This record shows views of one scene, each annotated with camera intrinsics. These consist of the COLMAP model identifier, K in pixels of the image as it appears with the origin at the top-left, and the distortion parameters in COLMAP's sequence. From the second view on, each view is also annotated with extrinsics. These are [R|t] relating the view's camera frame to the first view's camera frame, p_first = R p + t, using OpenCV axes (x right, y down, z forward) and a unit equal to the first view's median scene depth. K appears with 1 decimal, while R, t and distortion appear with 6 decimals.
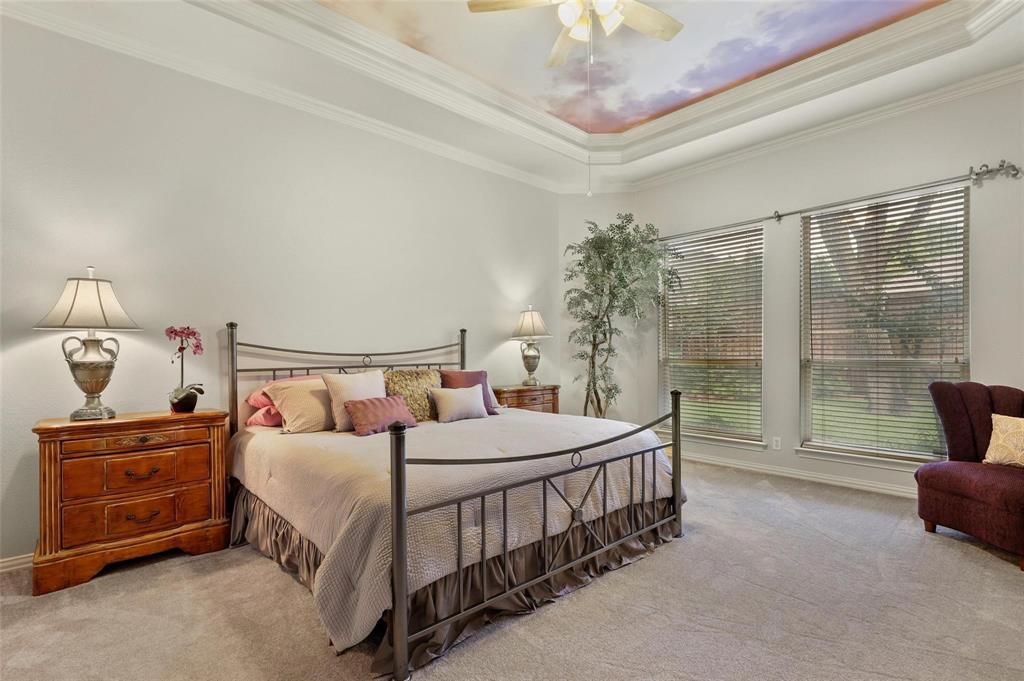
lens RADIAL K [[470.3, 0, 516.2], [0, 470.3, 346.2], [0, 0, 1]] dist [-0.005581, -0.000939]
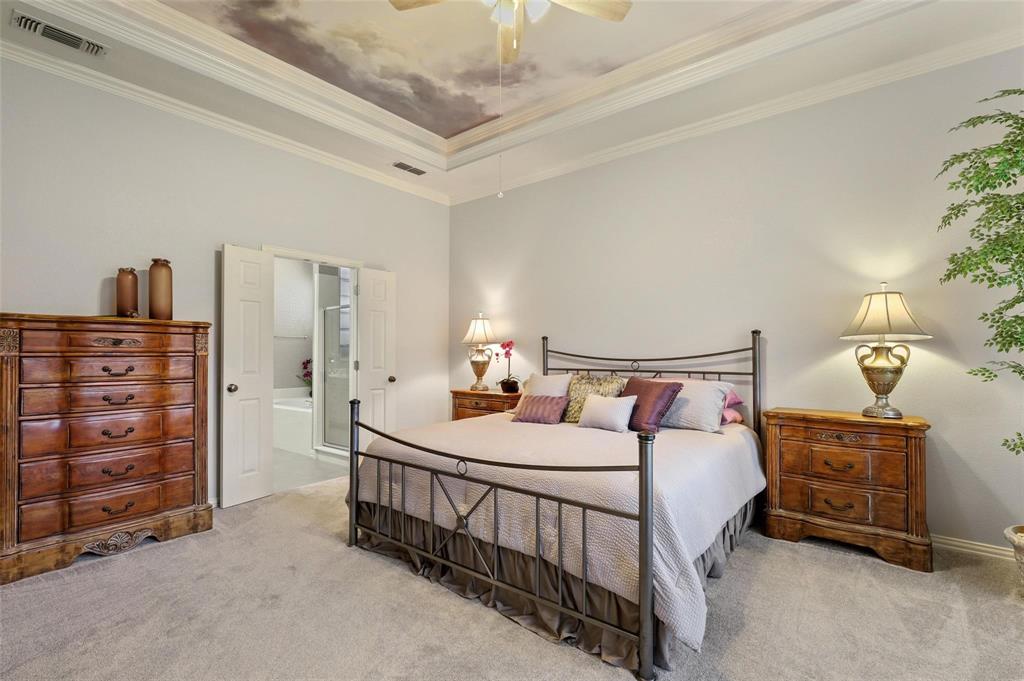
lens RADIAL K [[470.3, 0, 573.2], [0, 470.3, 351.3], [0, 0, 1]] dist [-0.005581, -0.000939]
pose [[0.203430, -0.004066, -0.979081, 0.603143], [0.001656, 0.999991, -0.003809, 0.000888], [0.979088, -0.000846, 0.203435, 0.542400]]
